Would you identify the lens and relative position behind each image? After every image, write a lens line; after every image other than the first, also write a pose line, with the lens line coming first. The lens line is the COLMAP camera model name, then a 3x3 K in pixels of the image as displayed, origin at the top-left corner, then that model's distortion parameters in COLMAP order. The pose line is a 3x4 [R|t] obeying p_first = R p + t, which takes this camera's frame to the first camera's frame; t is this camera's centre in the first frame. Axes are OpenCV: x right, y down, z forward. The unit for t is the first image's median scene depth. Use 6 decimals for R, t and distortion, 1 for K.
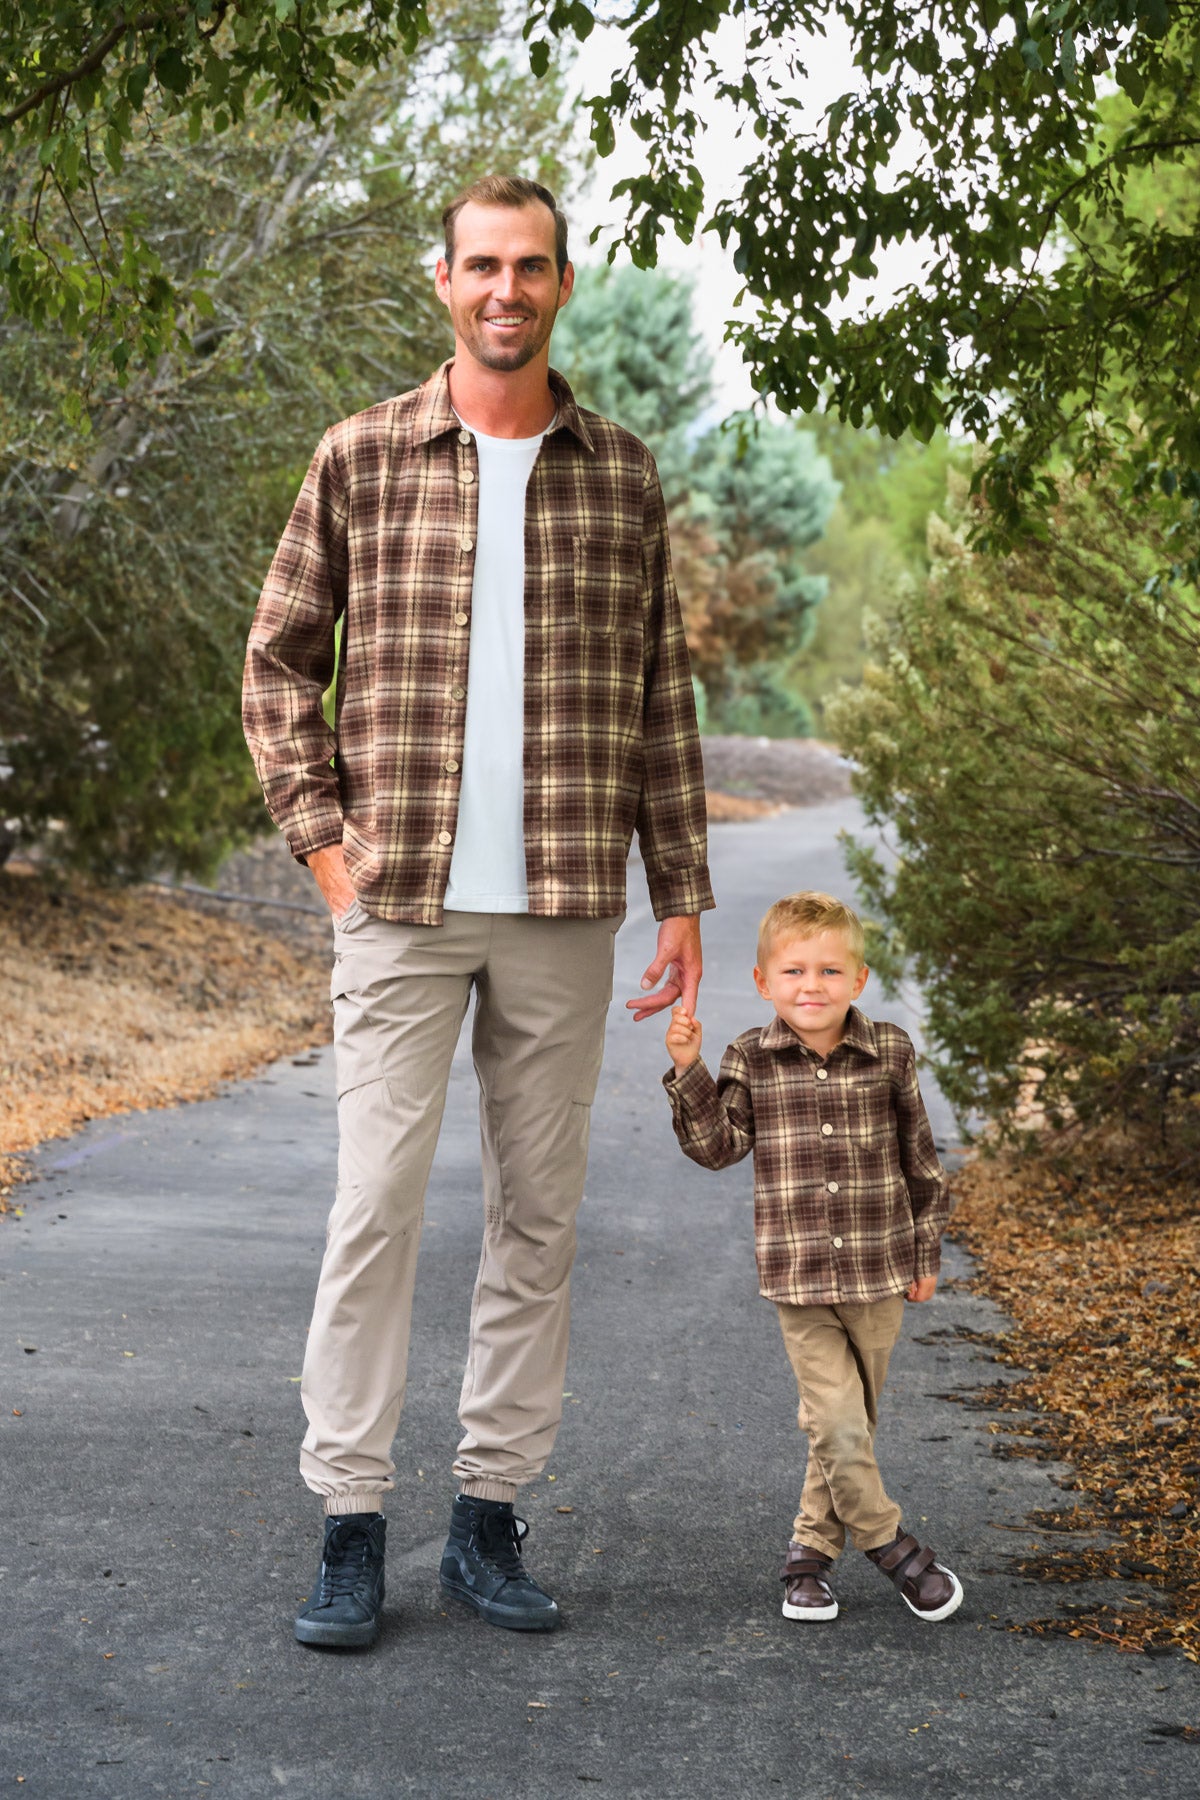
lens RADIAL K [[5639.3, 0, 598.4], [0, 5639.3, 860.0], [0, 0, 1]] dist [-0.016774, 0.000000]
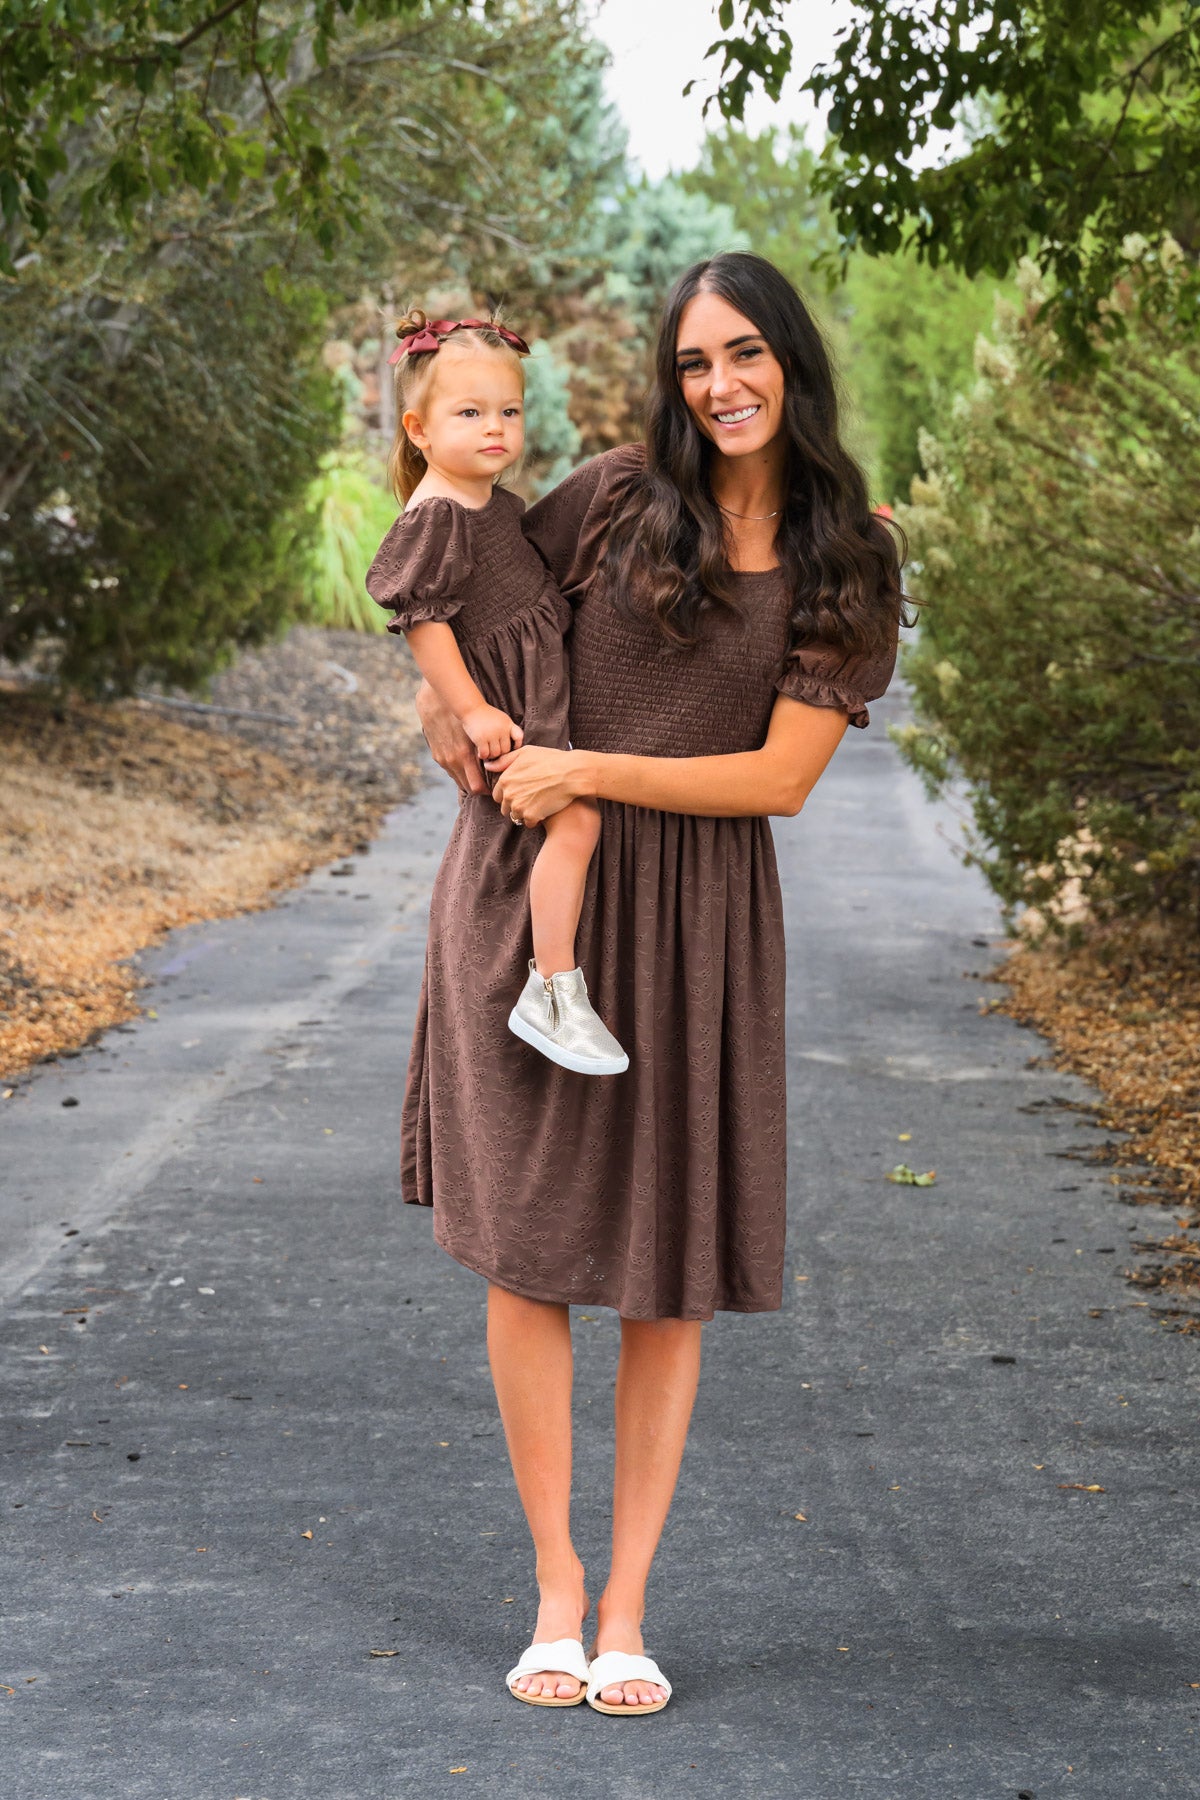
lens RADIAL K [[5989.0, 0, 708.6], [0, 5989.0, 942.1], [0, 0, 1]] dist [-0.017745, 0.000000]
pose [[0.999212, -0.017740, 0.035500, -0.037733], [0.016036, 0.998731, 0.047737, -0.003472], [-0.036301, -0.047130, 0.998229, -0.133803]]
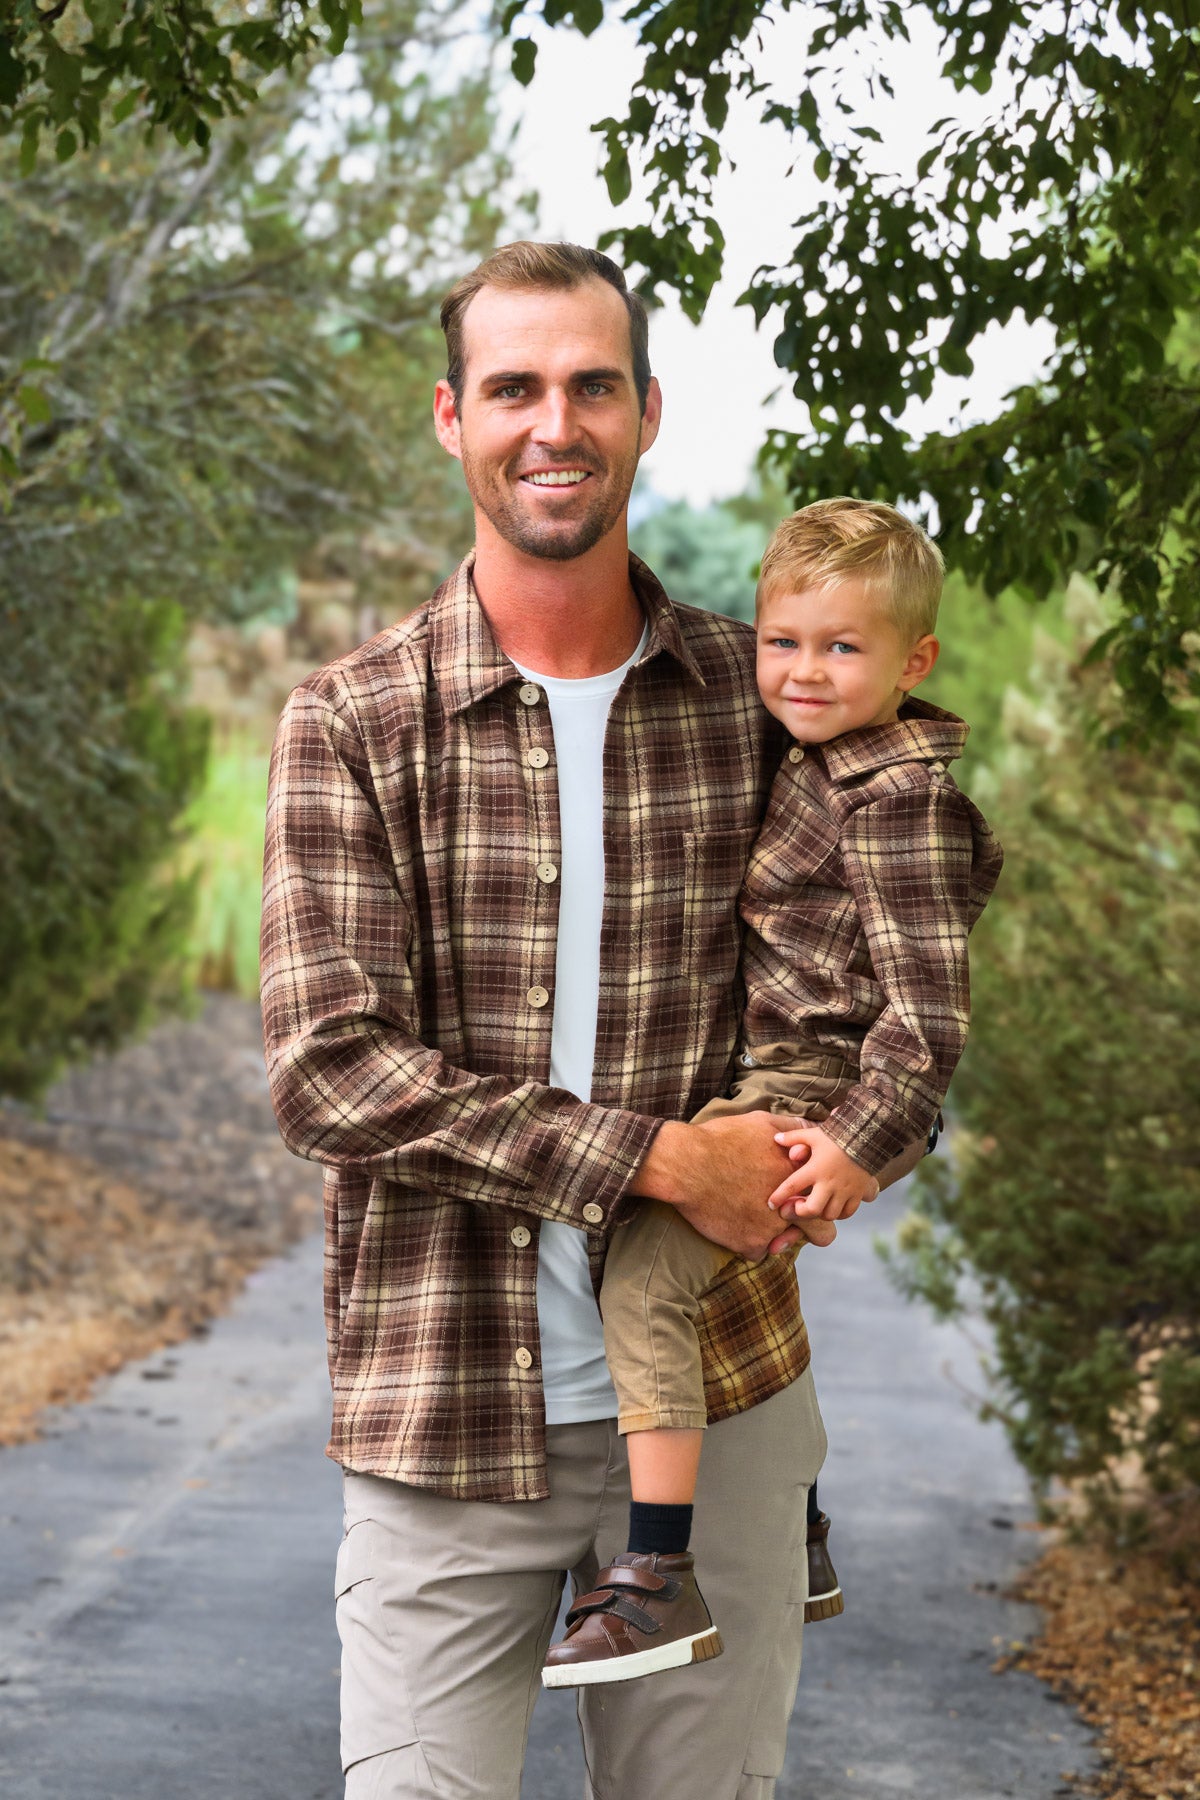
lens RADIAL K [[6600.5, 0, 621.7], [0, 6600.5, 785.1], [0, 0, 1]] dist [0.115398, 0.000000]
pose [[0.999790, 0.008127, 0.018821, -0.010136], [-0.007451, 0.999336, -0.035678, -0.019334], [-0.019098, 0.035531, 0.999186, 0.150589]]
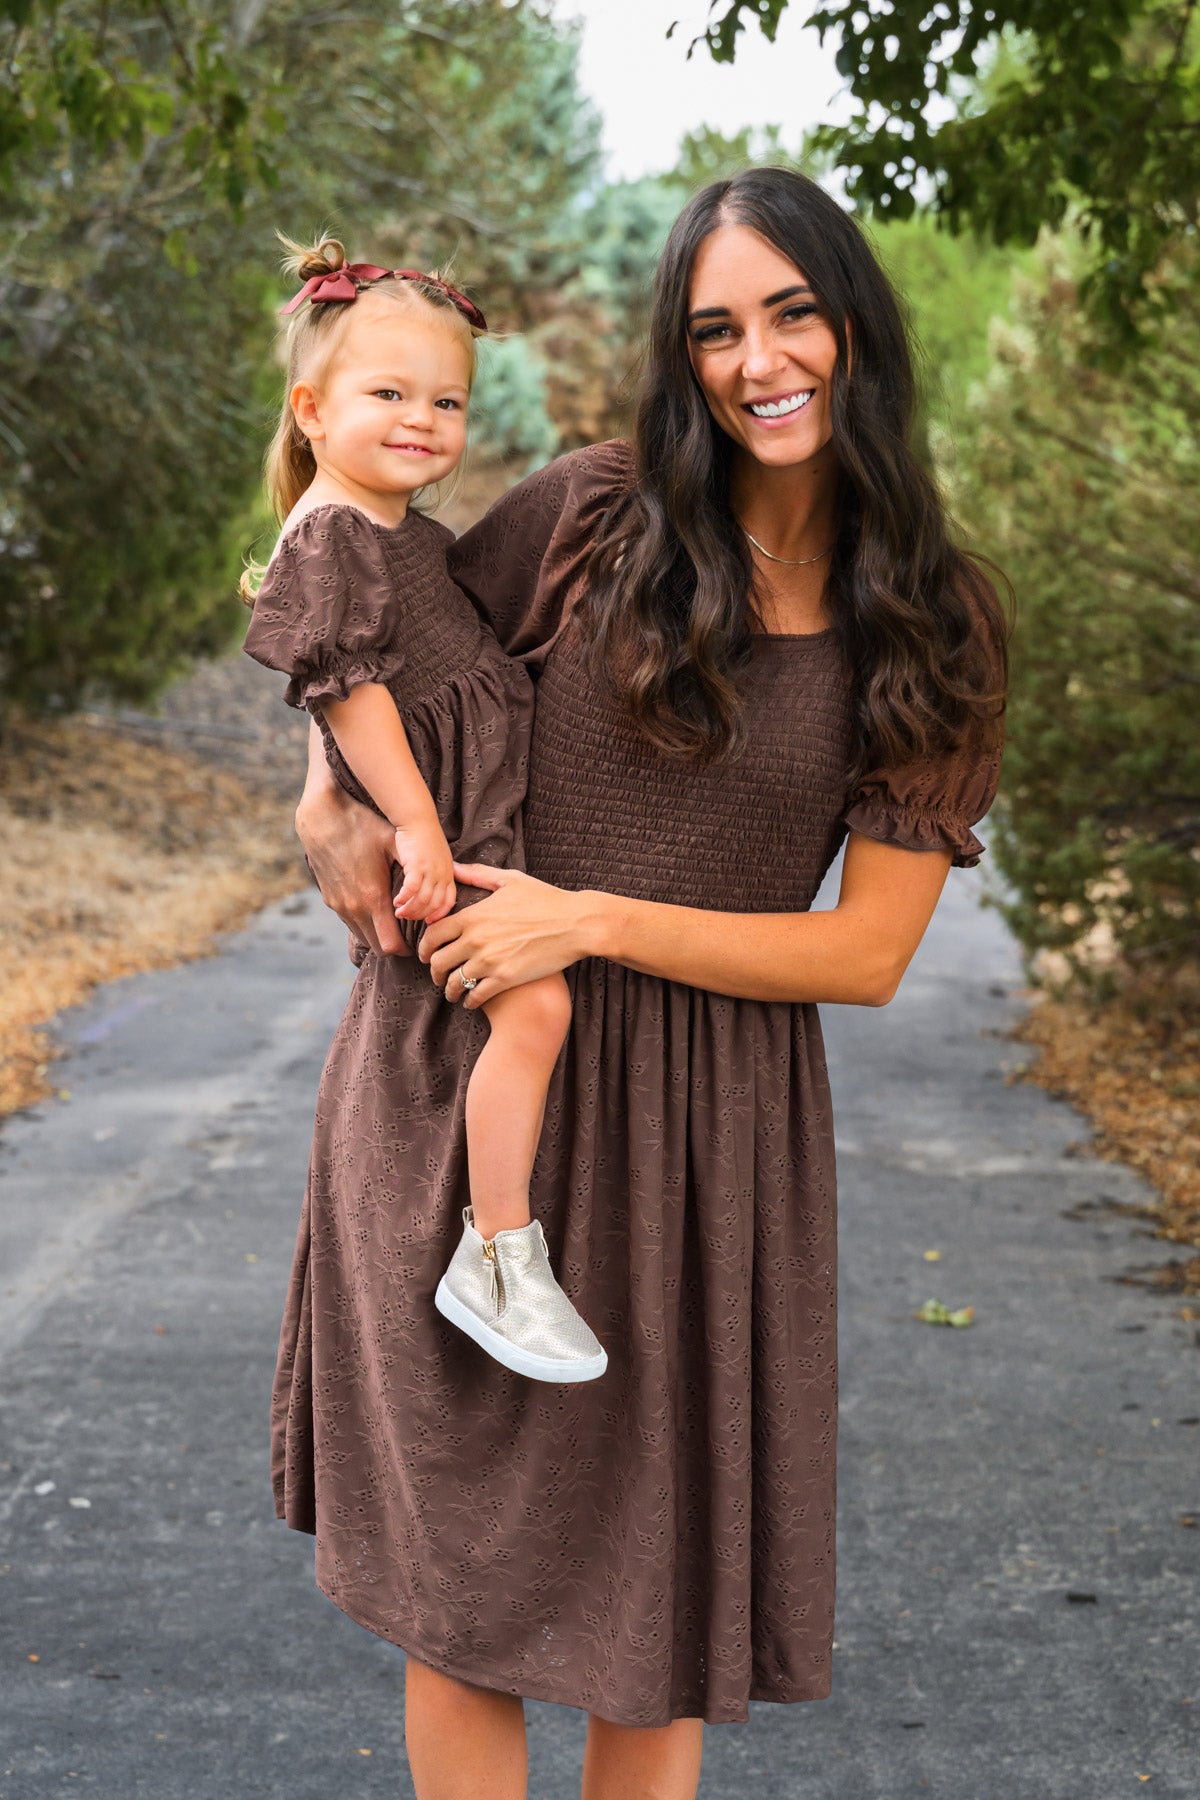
lens RADIAL K [[5989.0, 0, 718.2], [0, 5989.0, 954.6], [0, 0, 1]] dist [-0.017745, 0.000000]
pose [[0.998893, -0.024815, 0.039961, -0.033679], [0.022779, 0.998458, 0.050623, -0.008538], [-0.041155, -0.049656, 0.997918, 0.005384]]
